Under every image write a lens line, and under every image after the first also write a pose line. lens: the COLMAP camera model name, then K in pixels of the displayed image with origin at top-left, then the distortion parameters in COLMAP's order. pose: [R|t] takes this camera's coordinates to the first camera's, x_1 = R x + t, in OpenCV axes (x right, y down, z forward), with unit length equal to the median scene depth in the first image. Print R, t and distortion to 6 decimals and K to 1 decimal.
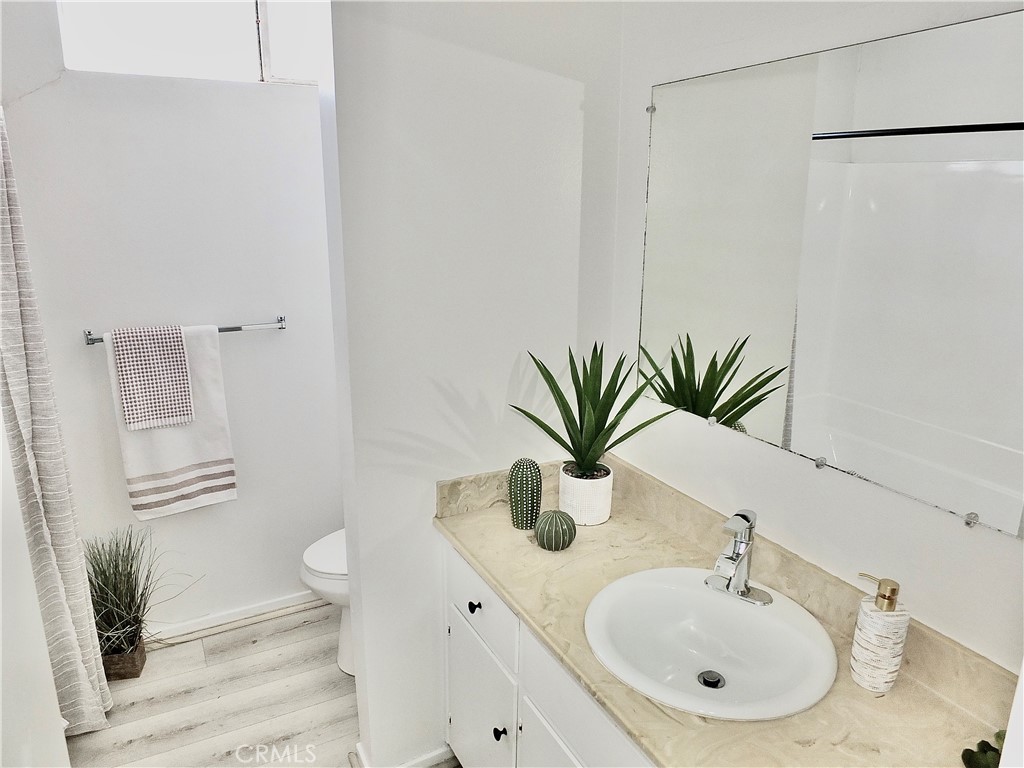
lens RADIAL K [[711.0, 0, 506.5], [0, 711.0, 384.4], [0, 0, 1]] dist [-0.024930, 0.013858]
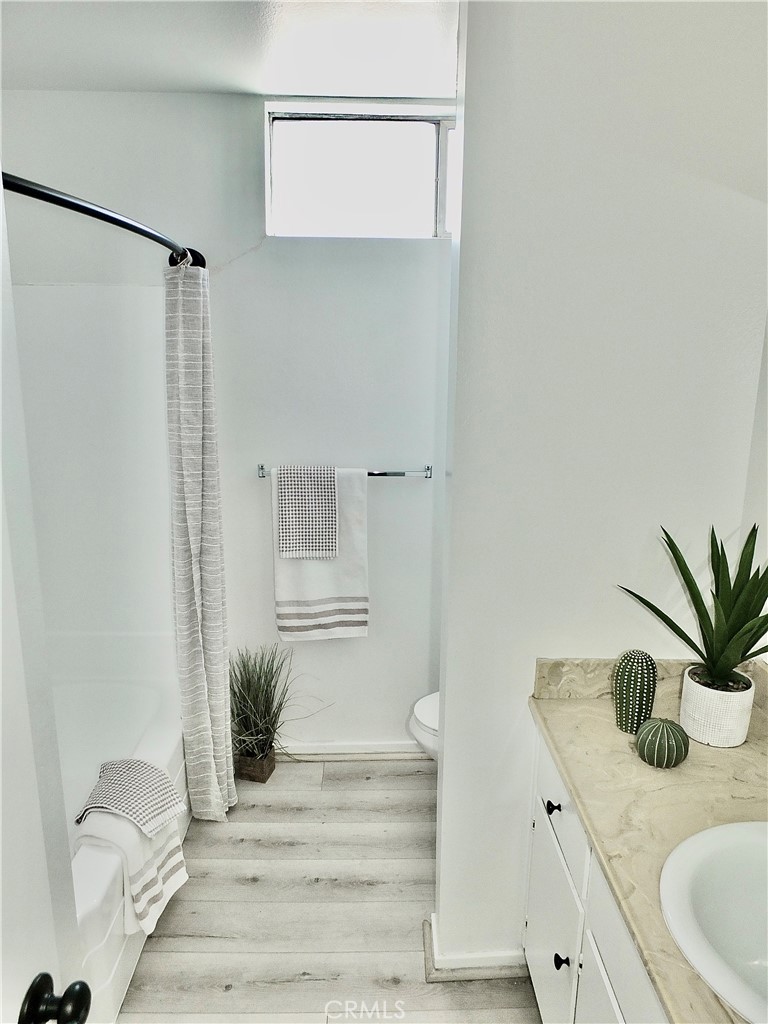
lens RADIAL K [[711.0, 0, 385.3], [0, 711.0, 511.9], [0, 0, 1]] dist [-0.024930, 0.013858]
pose [[0.897688, 0.103424, -0.428321, 0.082344], [-0.120021, 0.992701, -0.011843, -0.012933], [0.423970, 0.062039, 0.903549, 0.070573]]
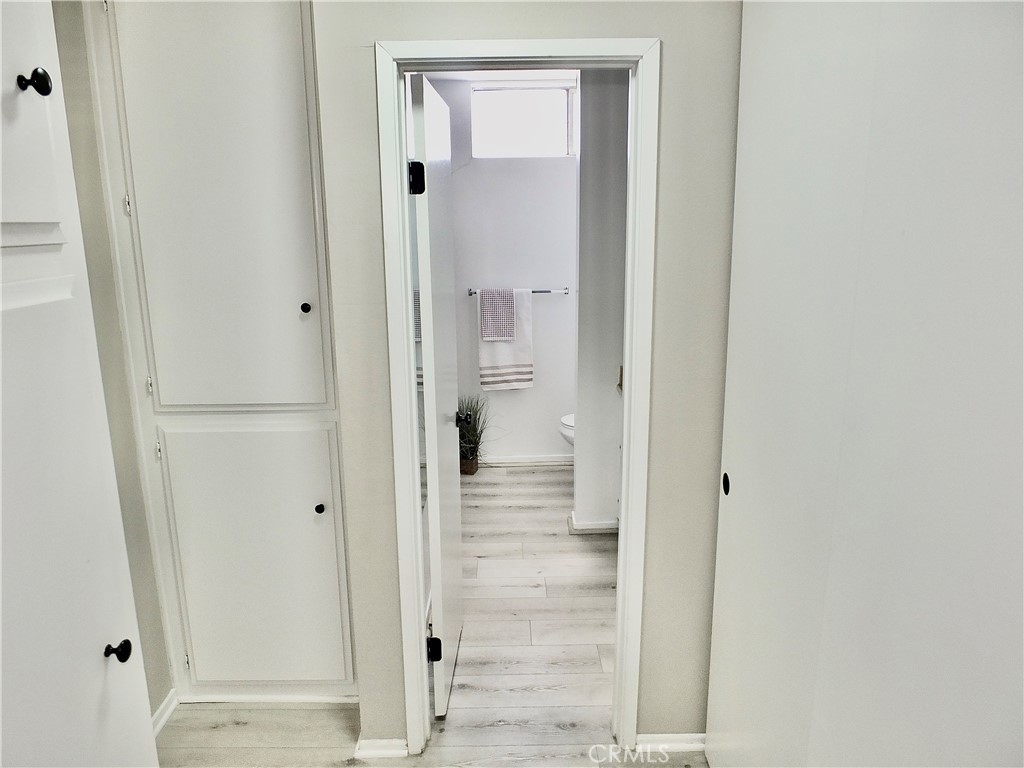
lens RADIAL K [[711.0, 0, 513.6], [0, 711.0, 382.2], [0, 0, 1]] dist [-0.024930, 0.013858]
pose [[0.892556, 0.094093, -0.441010, 0.435749], [-0.102035, 0.994764, 0.005733, 0.169604], [0.439241, 0.039882, 0.897484, -0.751897]]
